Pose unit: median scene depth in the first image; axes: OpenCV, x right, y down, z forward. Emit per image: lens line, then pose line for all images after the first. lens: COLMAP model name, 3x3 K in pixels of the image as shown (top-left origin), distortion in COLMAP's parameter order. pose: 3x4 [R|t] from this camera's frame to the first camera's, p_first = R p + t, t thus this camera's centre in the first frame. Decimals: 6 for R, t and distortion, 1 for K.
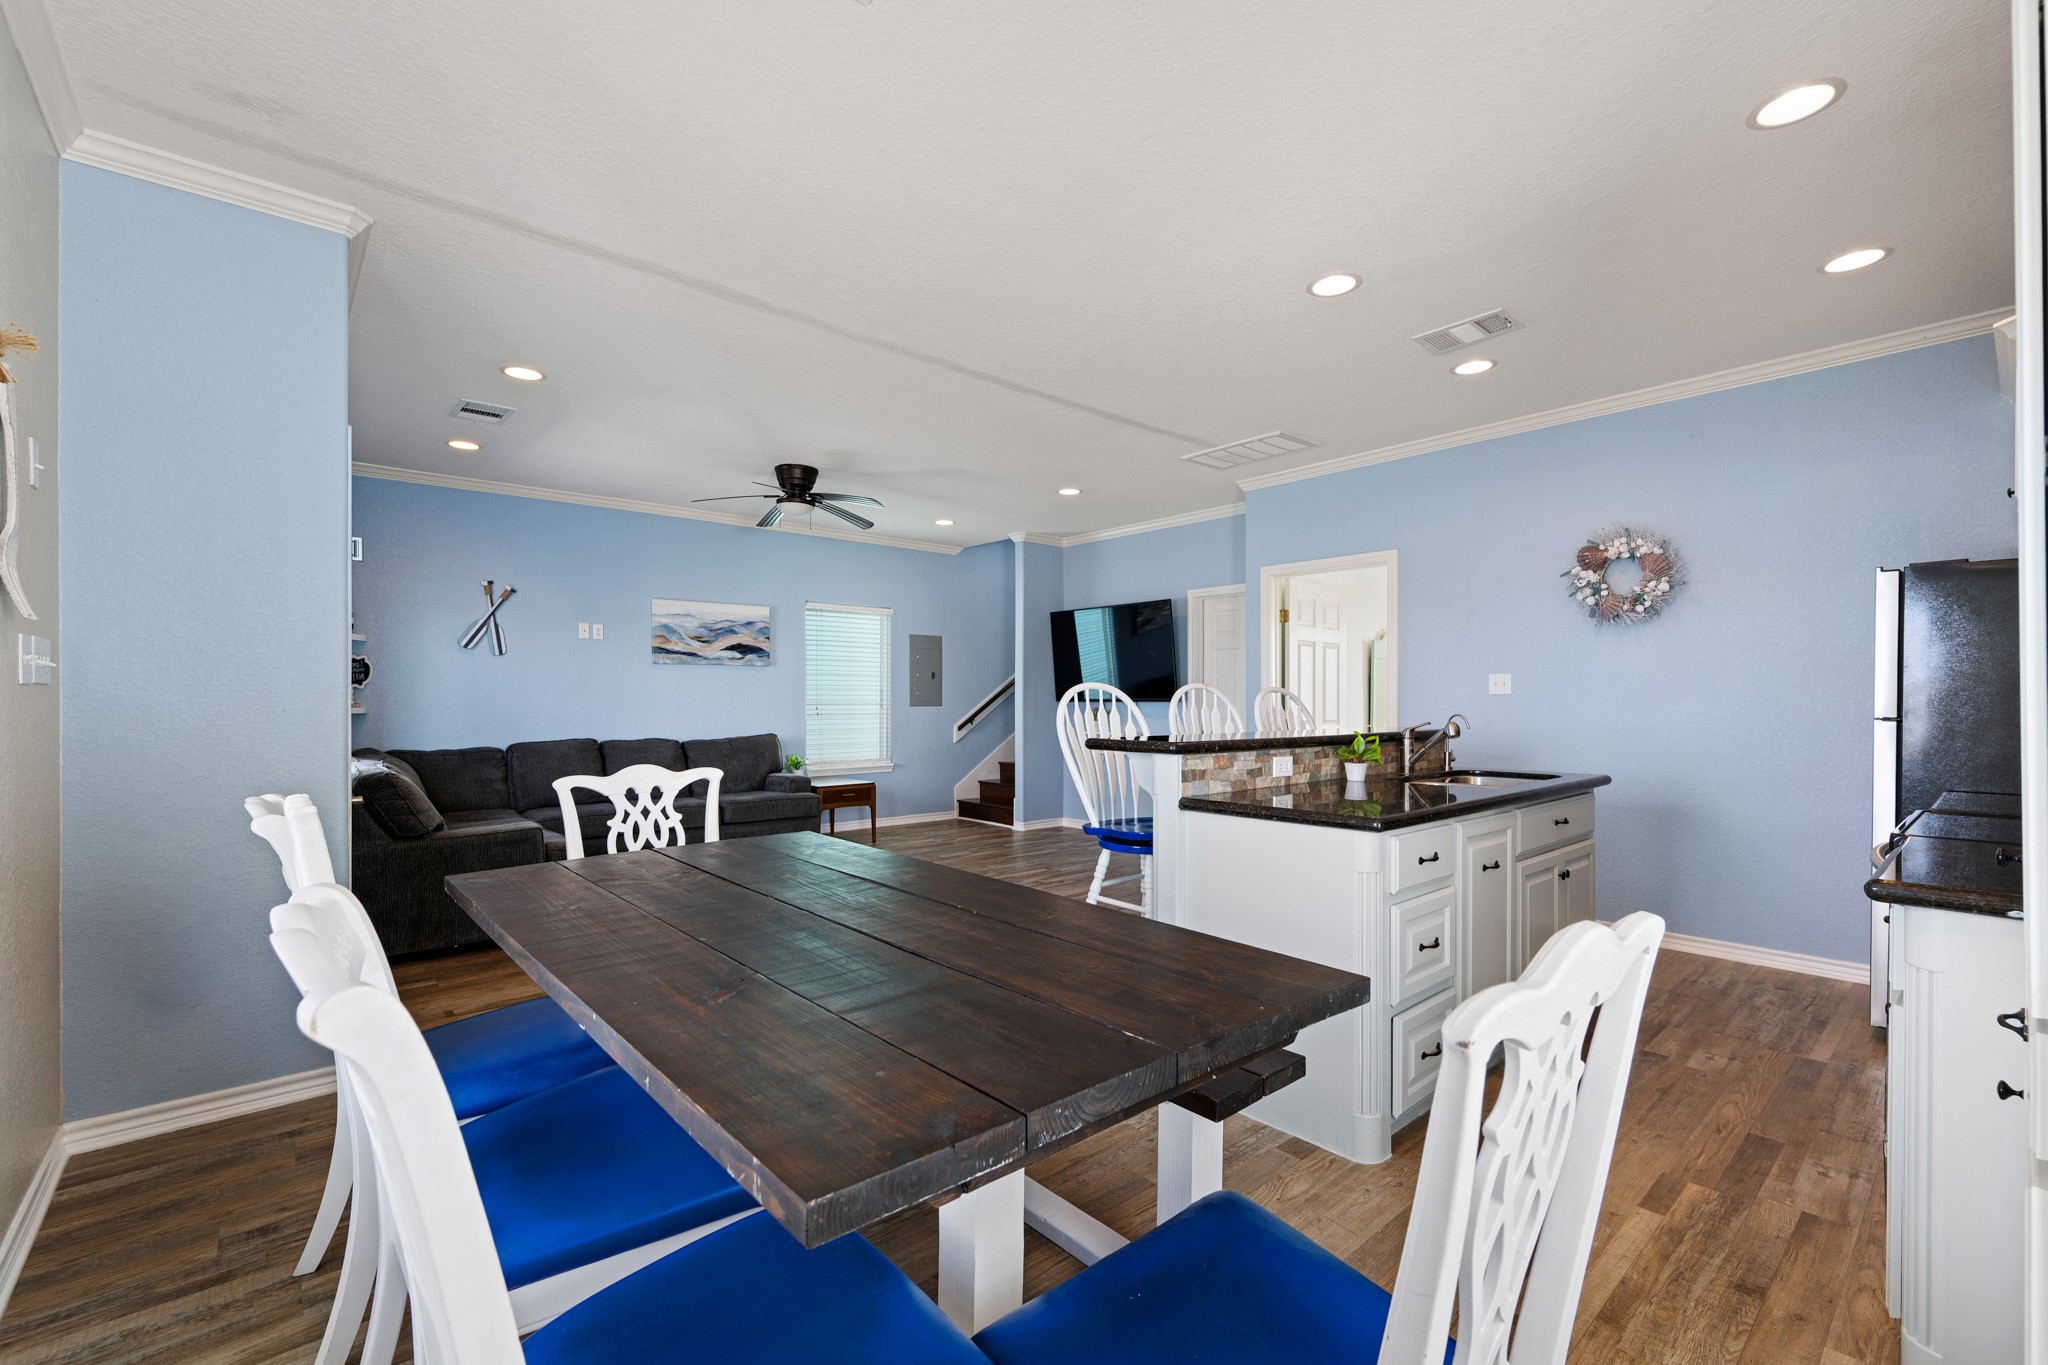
lens RADIAL K [[859.8, 0, 1028.0], [0, 859.8, 699.1], [0, 0, 1]] dist [0.001712, 0.000280]
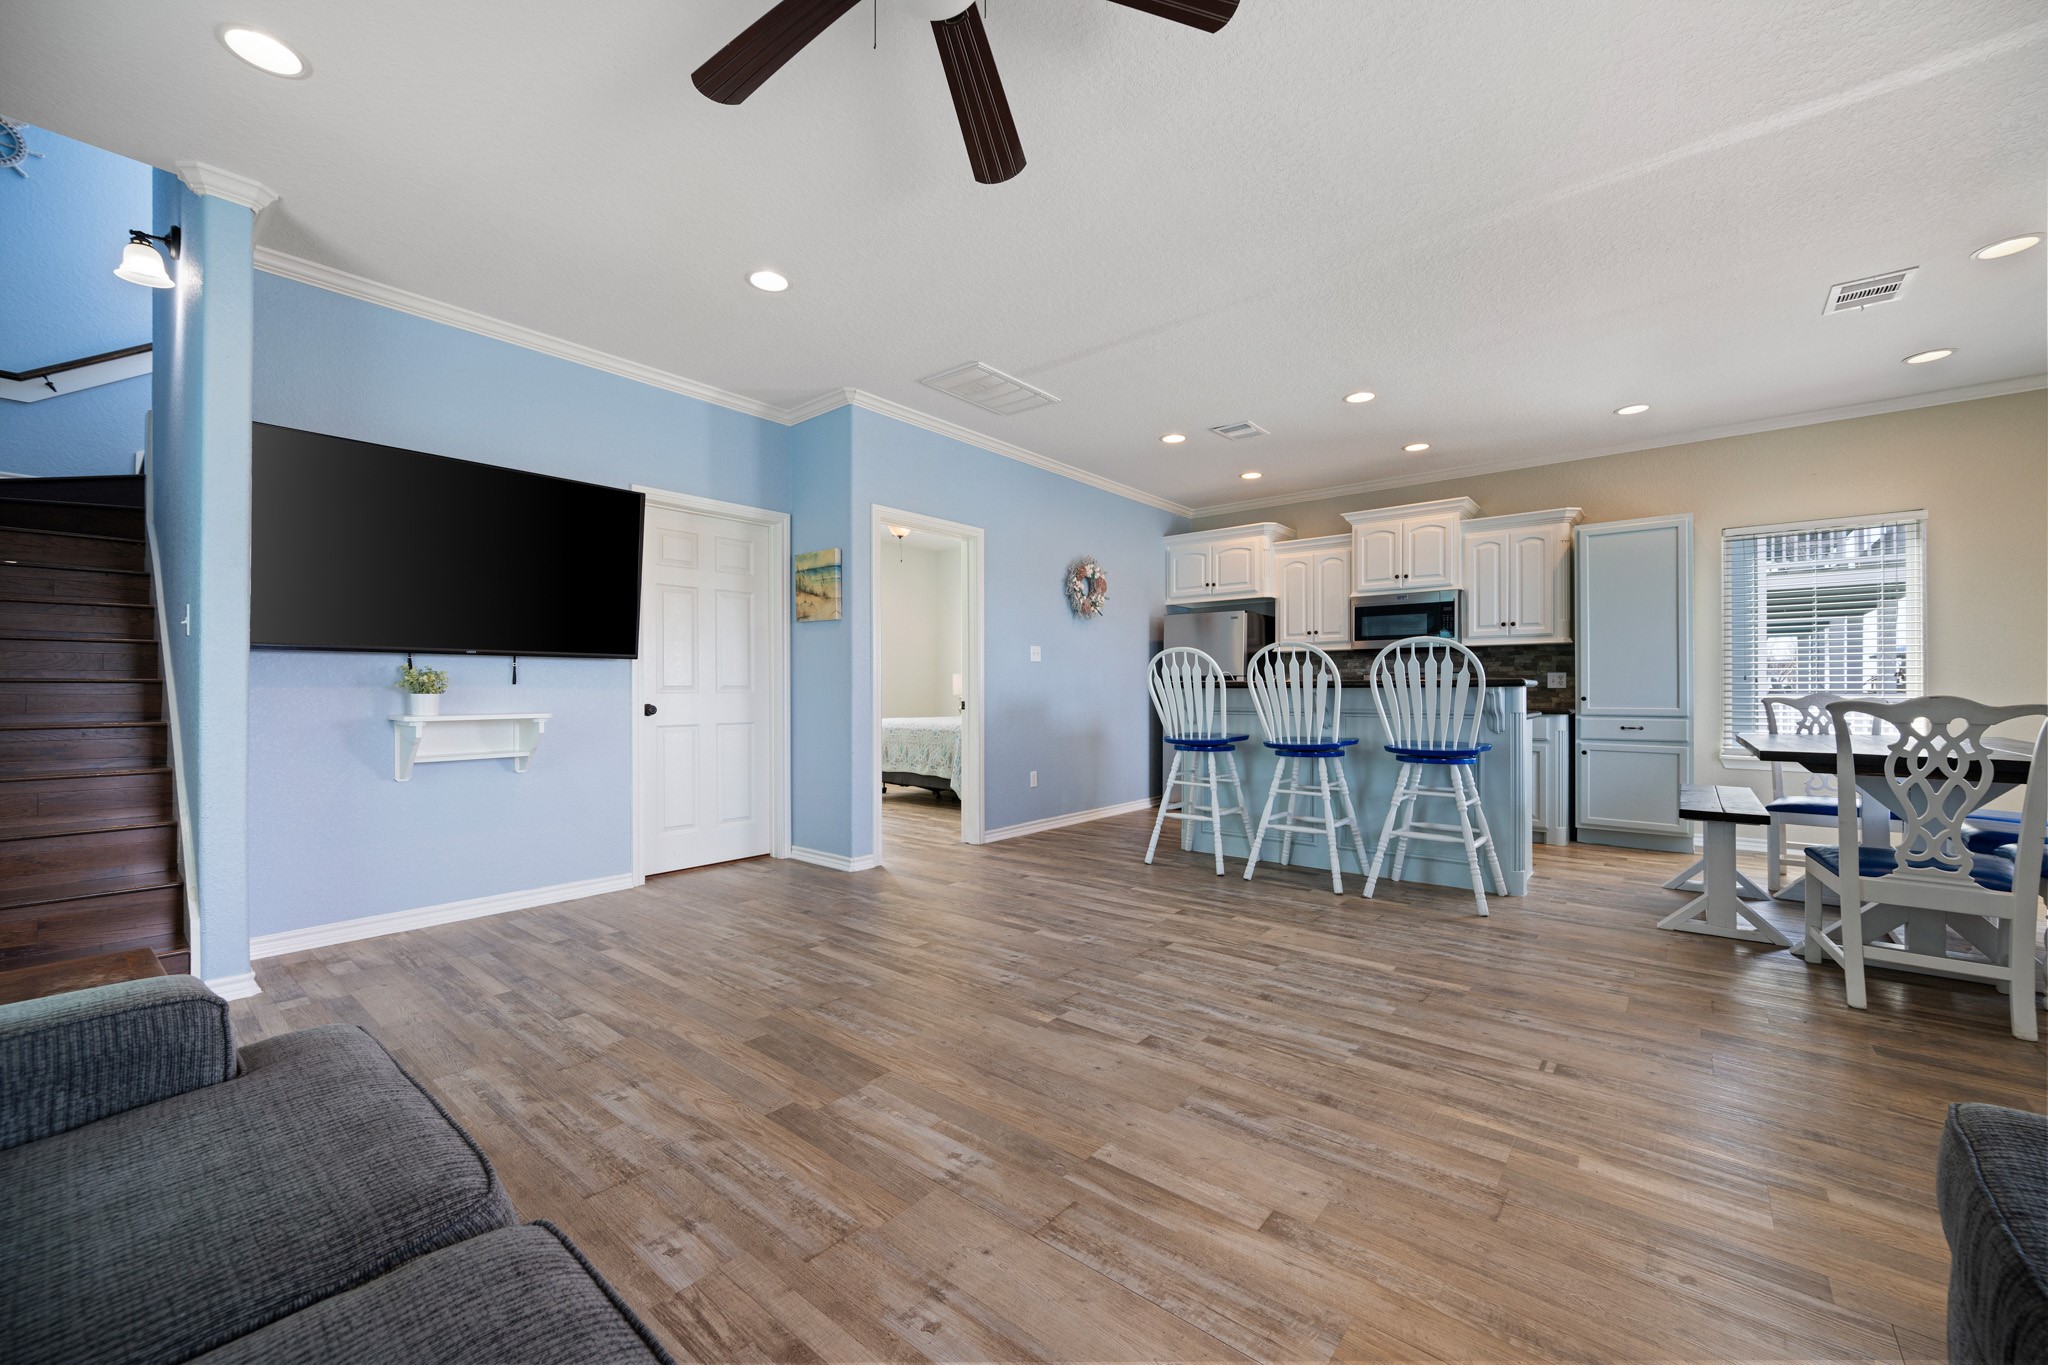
lens RADIAL K [[803.8, 0, 1025.6], [0, 803.8, 682.0], [0, 0, 1]] dist [-0.000817, -0.000046]
pose [[-0.159695, 0.011266, 0.987102, -0.665517], [0.001615, 0.999937, -0.011151, 0.040532], [-0.987165, -0.000187, -0.159704, 1.212132]]
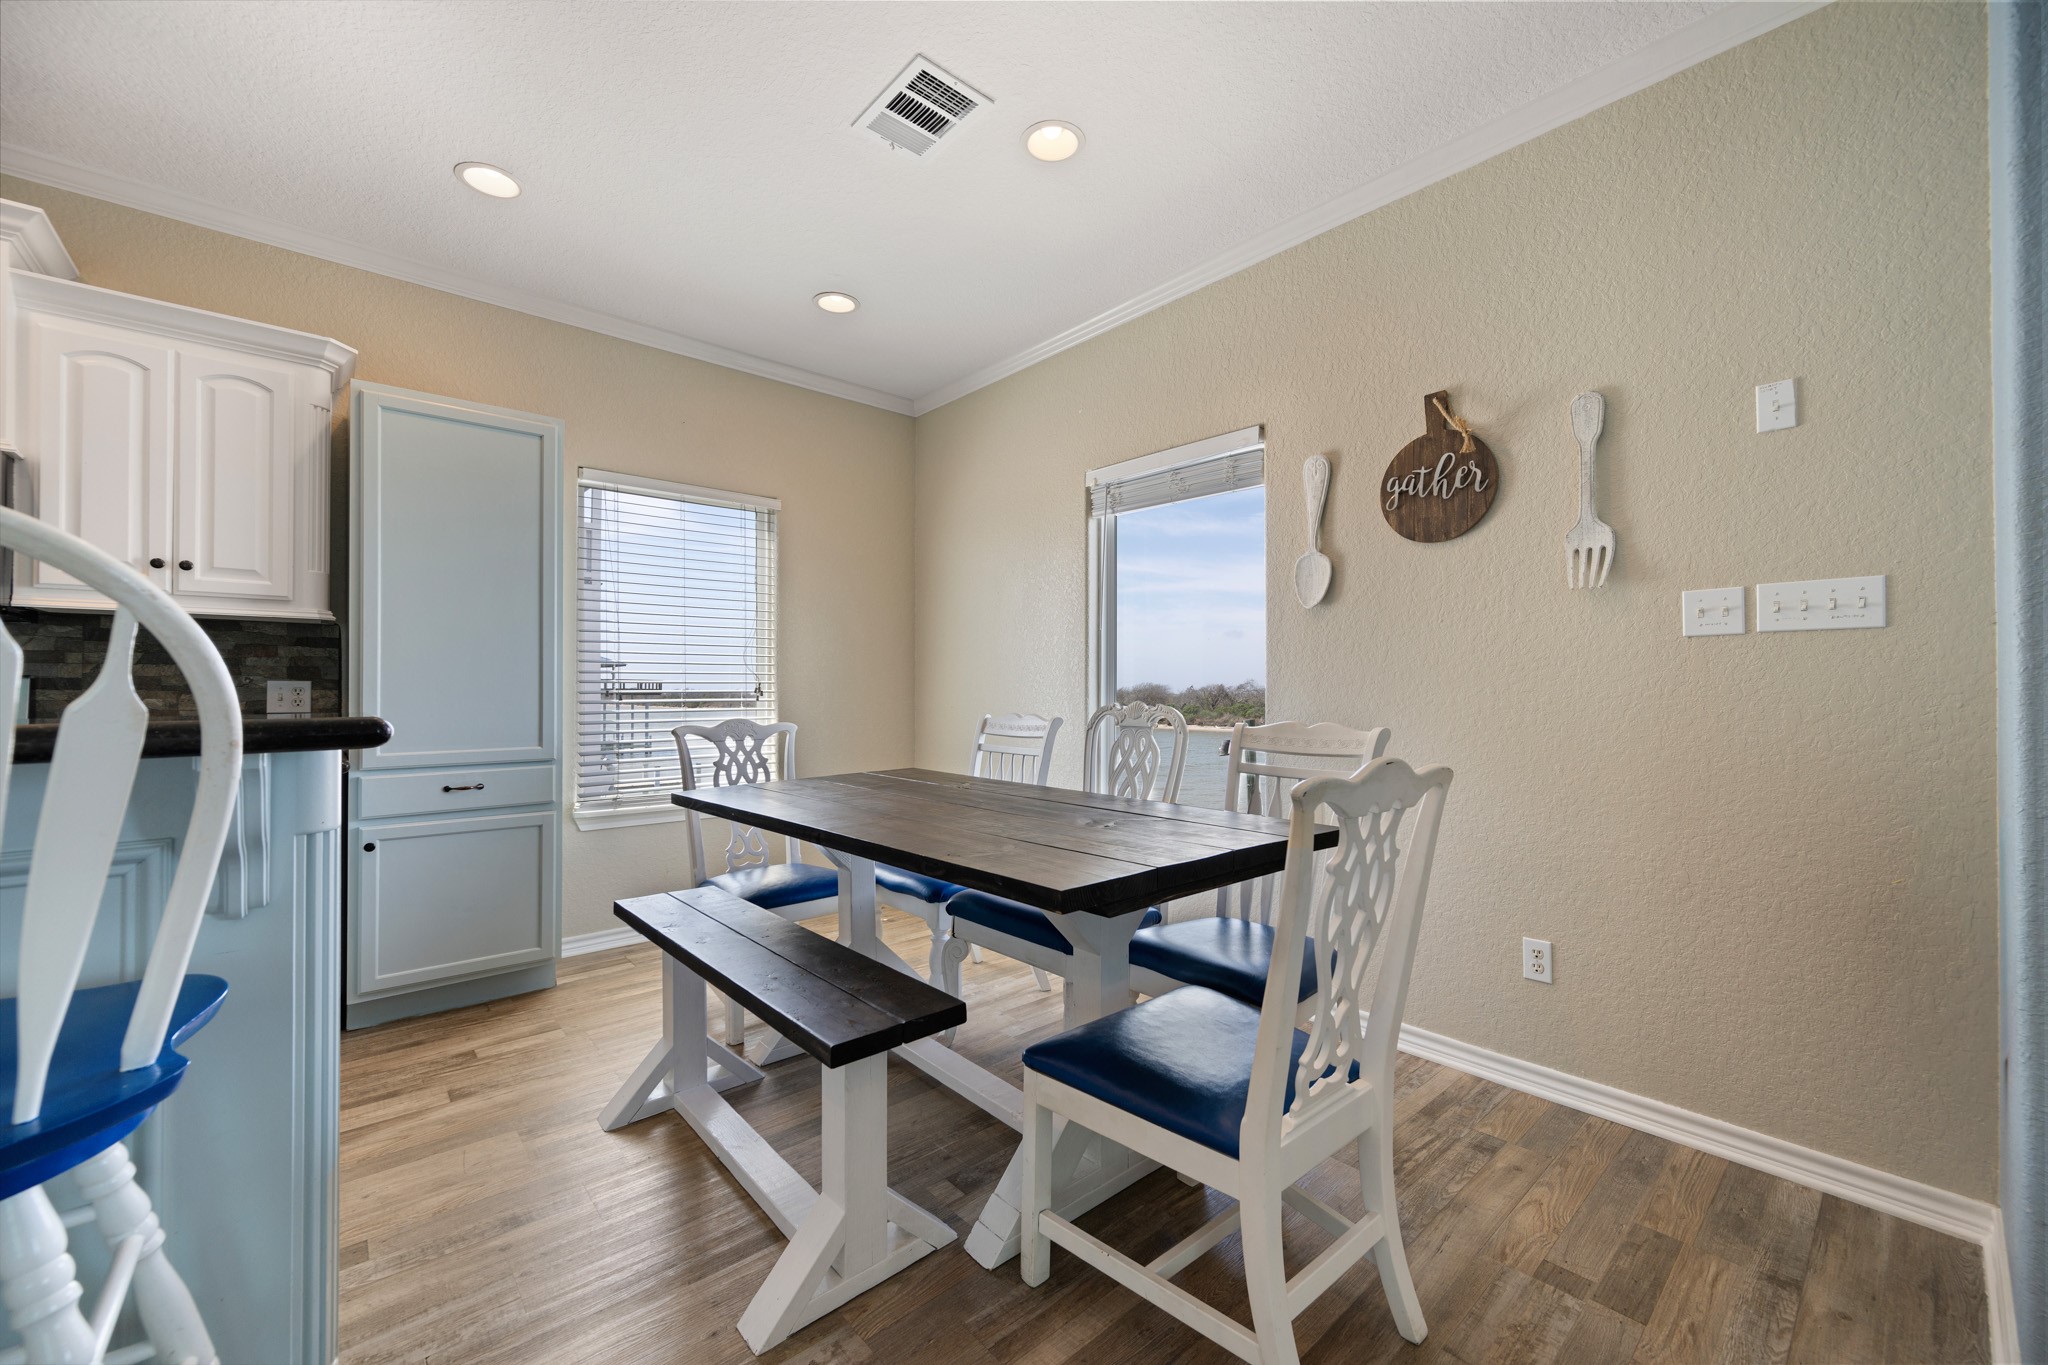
lens RADIAL K [[803.8, 0, 1029.7], [0, 803.8, 681.8], [0, 0, 1]] dist [-0.000817, -0.000046]
pose [[-0.999962, 0.001363, -0.008578, -0.132096], [0.001434, 0.999965, -0.008204, 0.020140], [0.008567, -0.008216, -0.999930, 0.817889]]
